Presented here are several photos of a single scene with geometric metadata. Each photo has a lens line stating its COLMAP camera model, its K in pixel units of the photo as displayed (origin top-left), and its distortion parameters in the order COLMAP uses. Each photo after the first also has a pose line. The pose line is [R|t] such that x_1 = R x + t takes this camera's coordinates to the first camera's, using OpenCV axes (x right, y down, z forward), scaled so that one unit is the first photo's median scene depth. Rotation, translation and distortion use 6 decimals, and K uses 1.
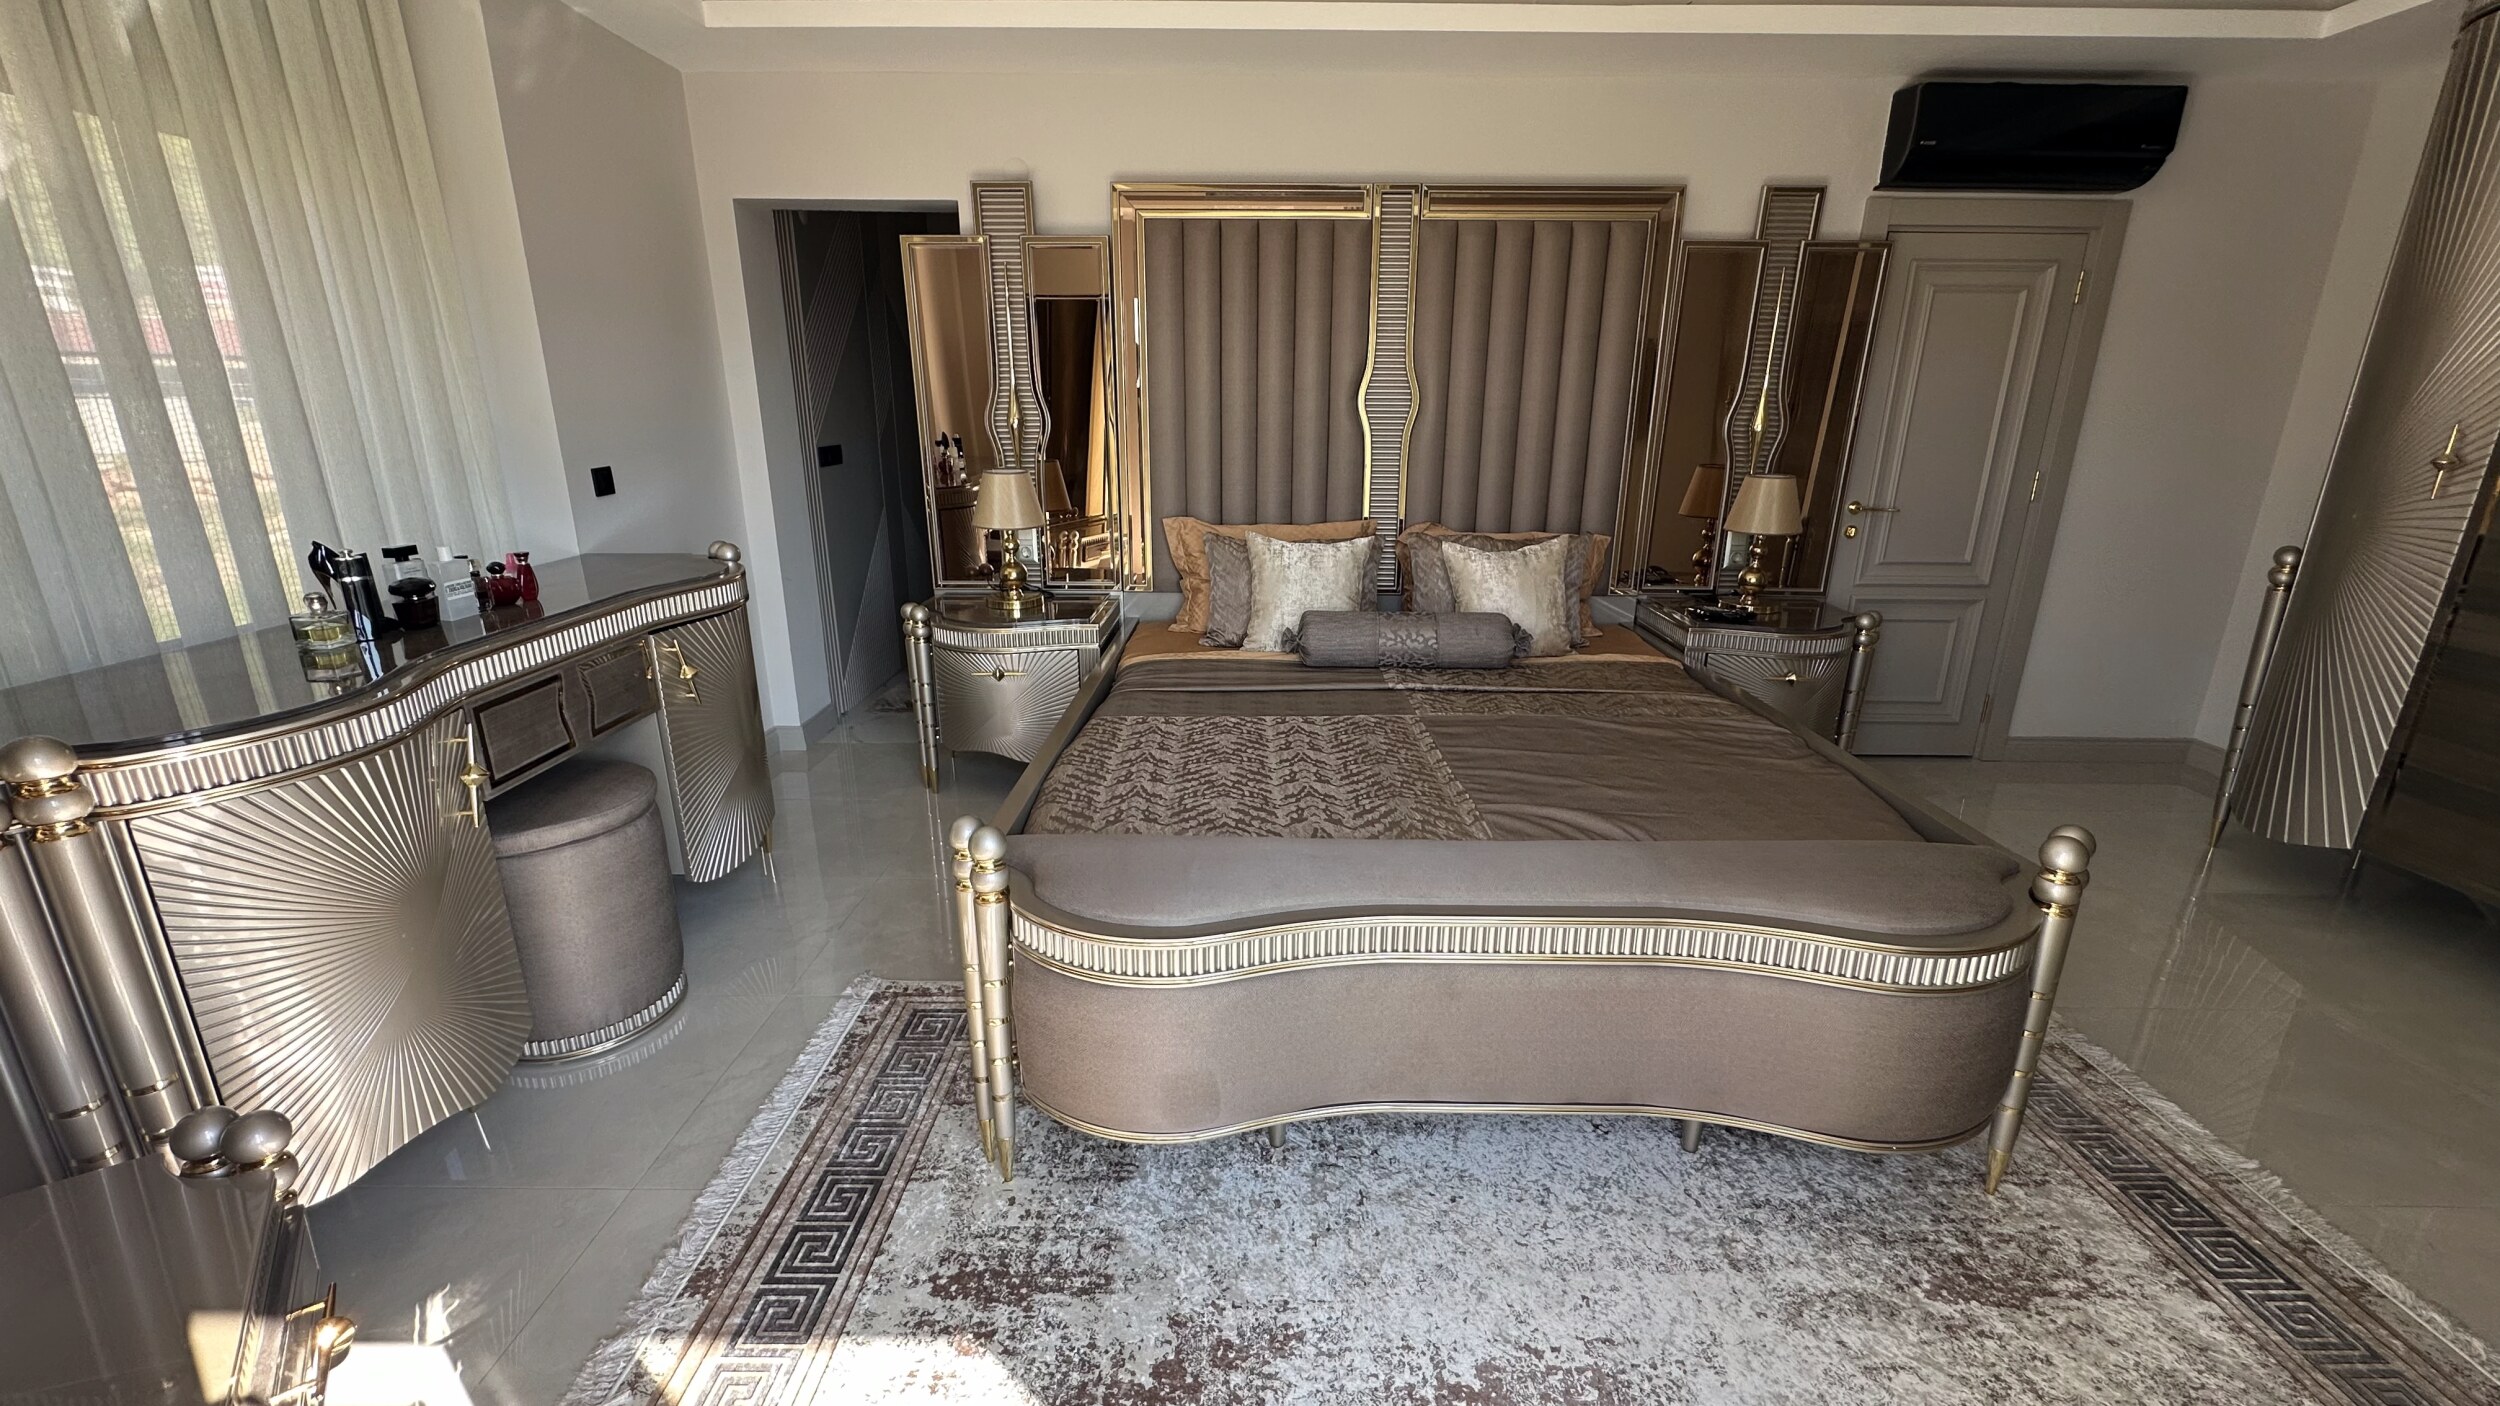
lens RADIAL K [[1000.3, 0, 1250.0], [0, 1000.3, 703.0], [0, 0, 1]] dist [-0.009599, 0.000094]
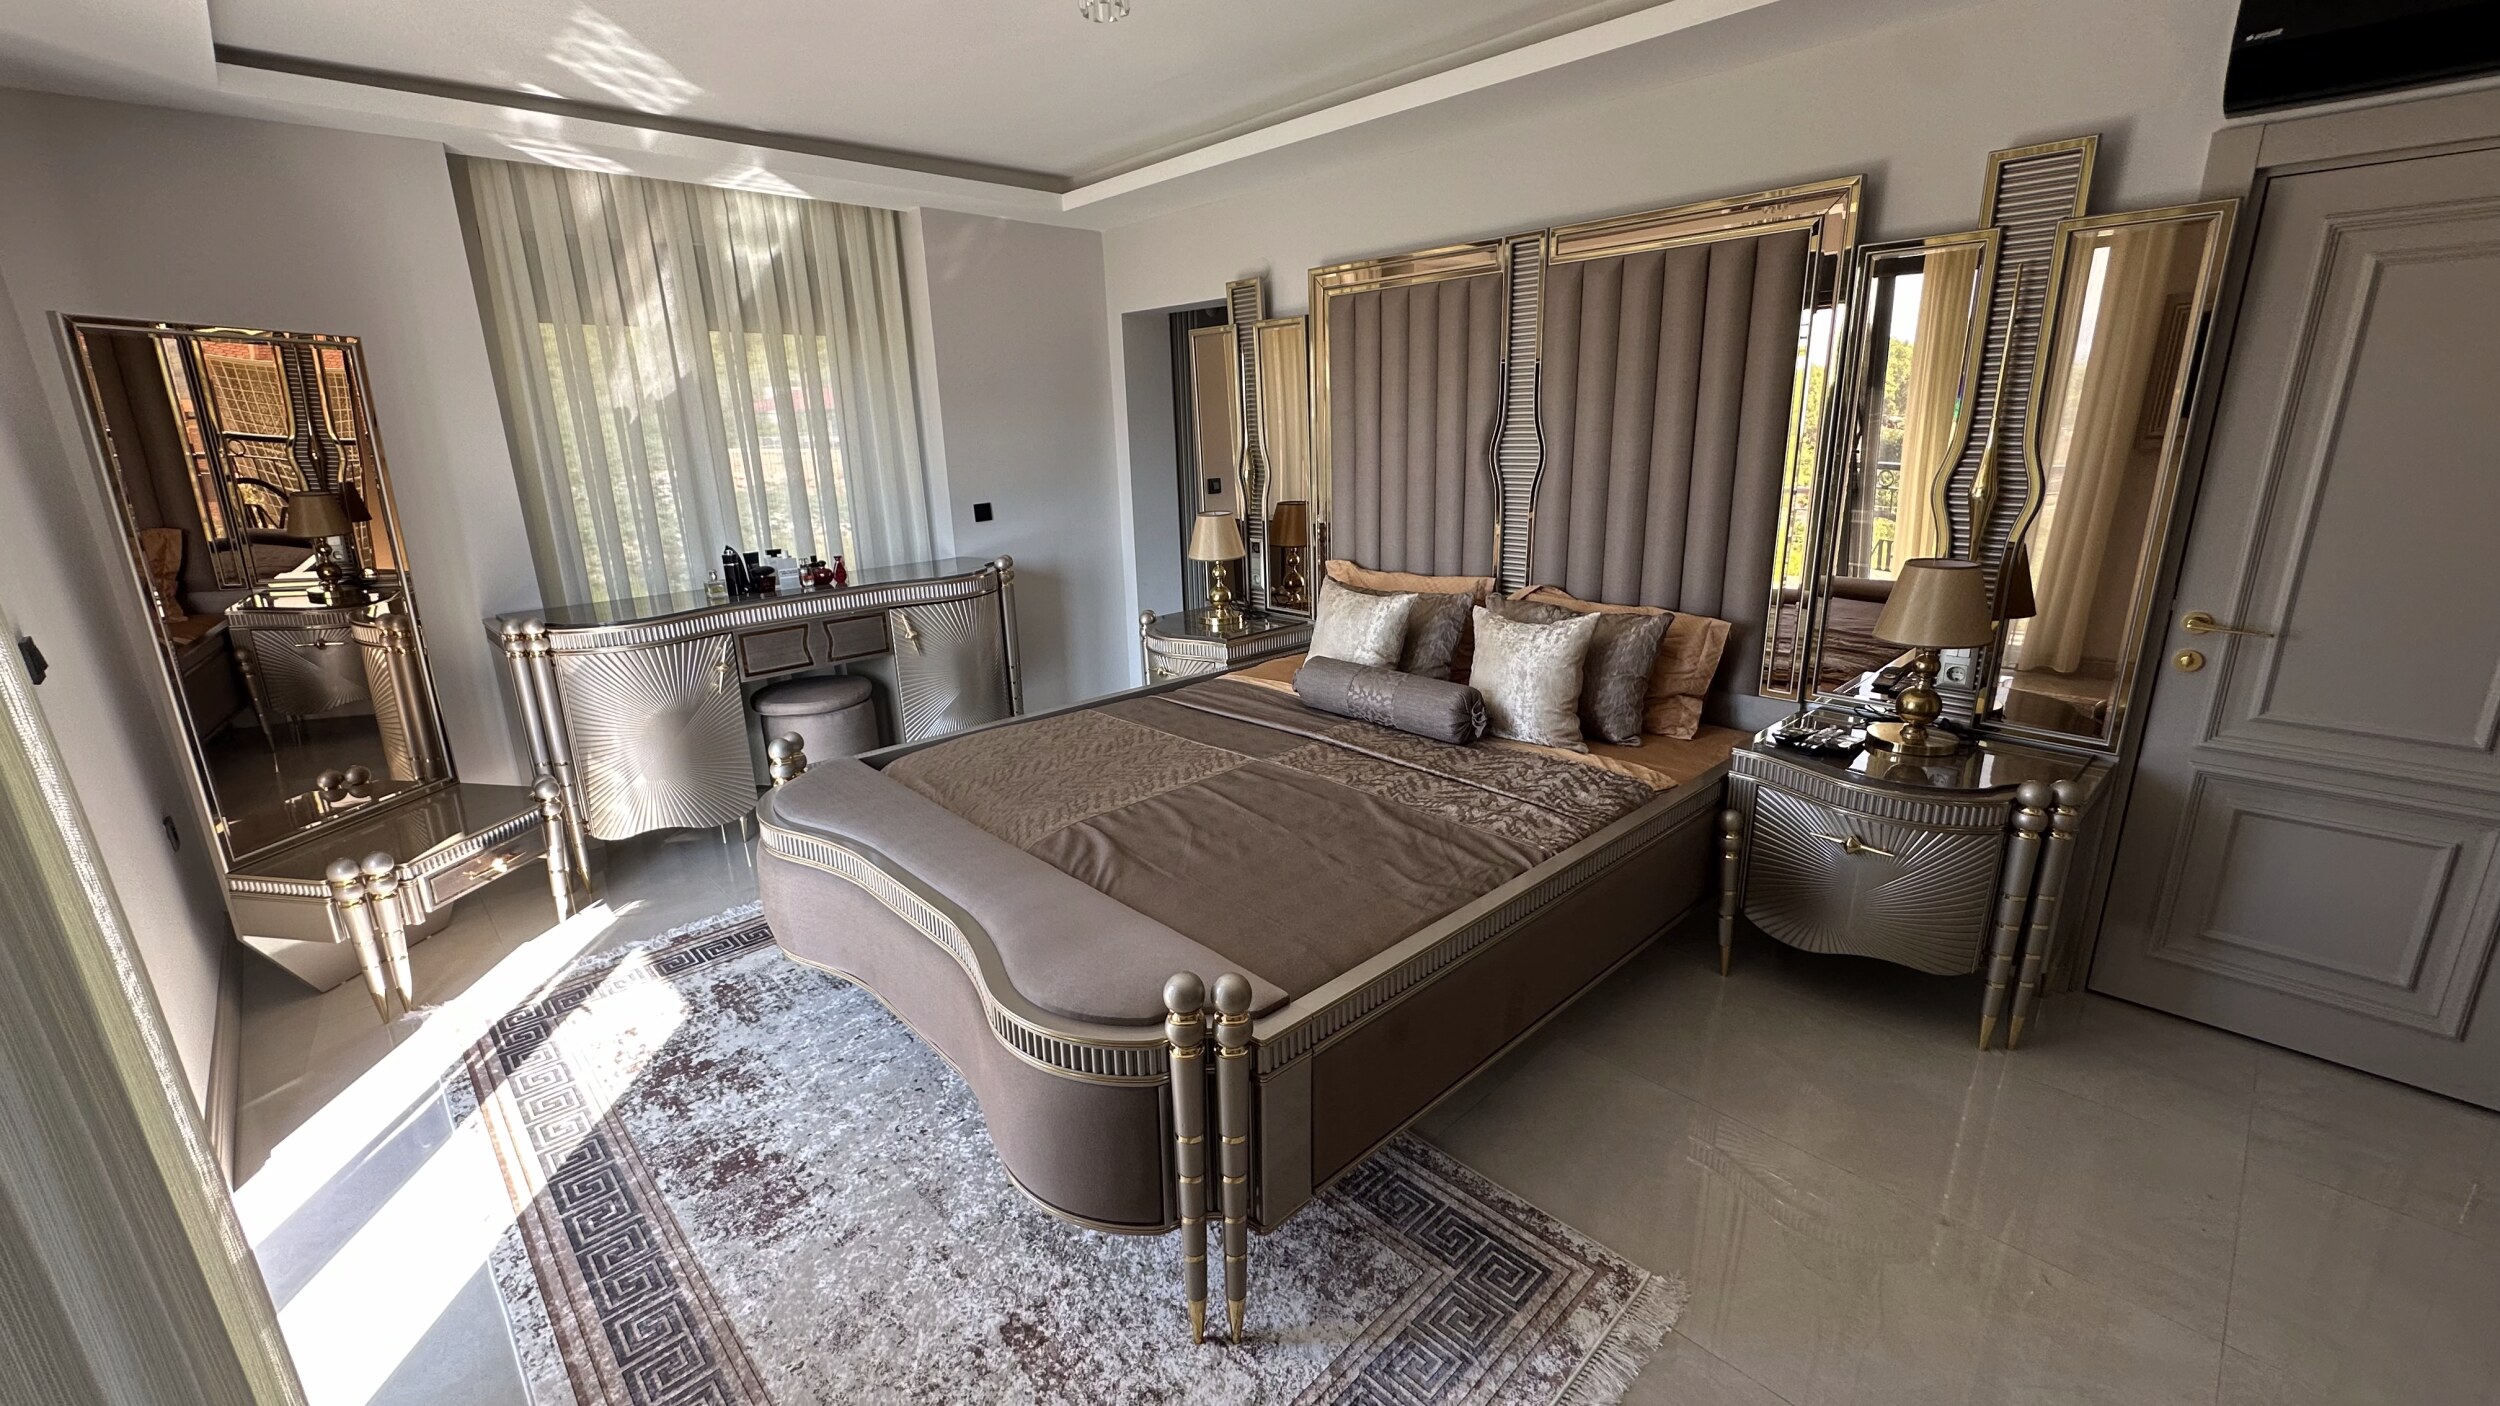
lens RADIAL K [[1000.3, 0, 1250.0], [0, 1000.3, 703.0], [0, 0, 1]] dist [-0.009599, 0.000094]
pose [[0.692112, 0.171757, -0.701056, 0.855578], [-0.178356, 0.981852, 0.064471, -0.109318], [0.699407, 0.080416, 0.710186, 0.205174]]
